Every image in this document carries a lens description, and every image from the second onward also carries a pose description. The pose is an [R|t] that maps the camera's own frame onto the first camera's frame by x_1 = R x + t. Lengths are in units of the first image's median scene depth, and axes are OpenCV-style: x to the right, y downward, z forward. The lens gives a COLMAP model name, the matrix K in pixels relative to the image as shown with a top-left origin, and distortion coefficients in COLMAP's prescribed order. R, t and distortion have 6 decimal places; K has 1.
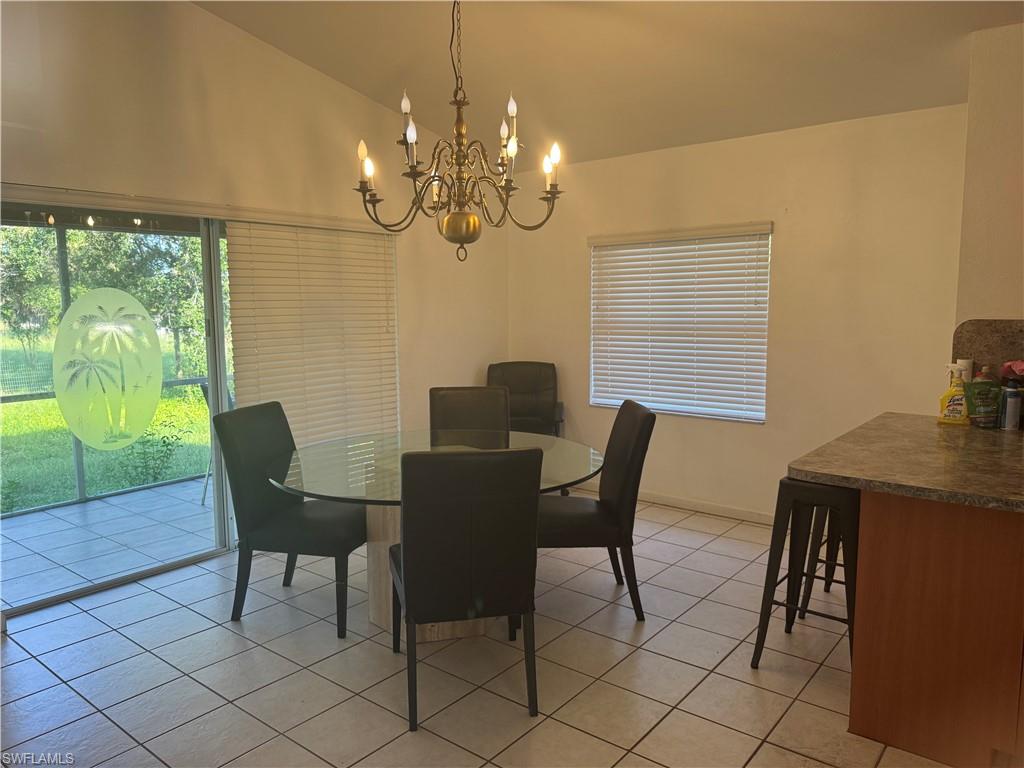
lens RADIAL K [[734.4, 0, 506.9], [0, 734.4, 383.9], [0, 0, 1]] dist [0.021609, -0.010959]
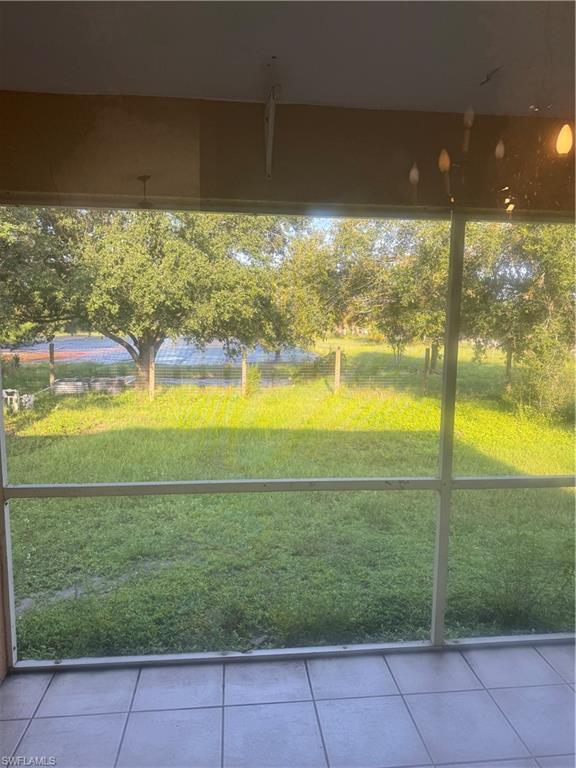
lens RADIAL K [[550.8, 0, 286.4], [0, 550.8, 382.4], [0, 0, 1]] dist [0.021609, -0.010959]
pose [[0.714490, 0.095375, -0.693115, -0.138703], [-0.096228, 0.994646, 0.037671, -0.029298], [0.692997, 0.039782, 0.719842, 0.212347]]
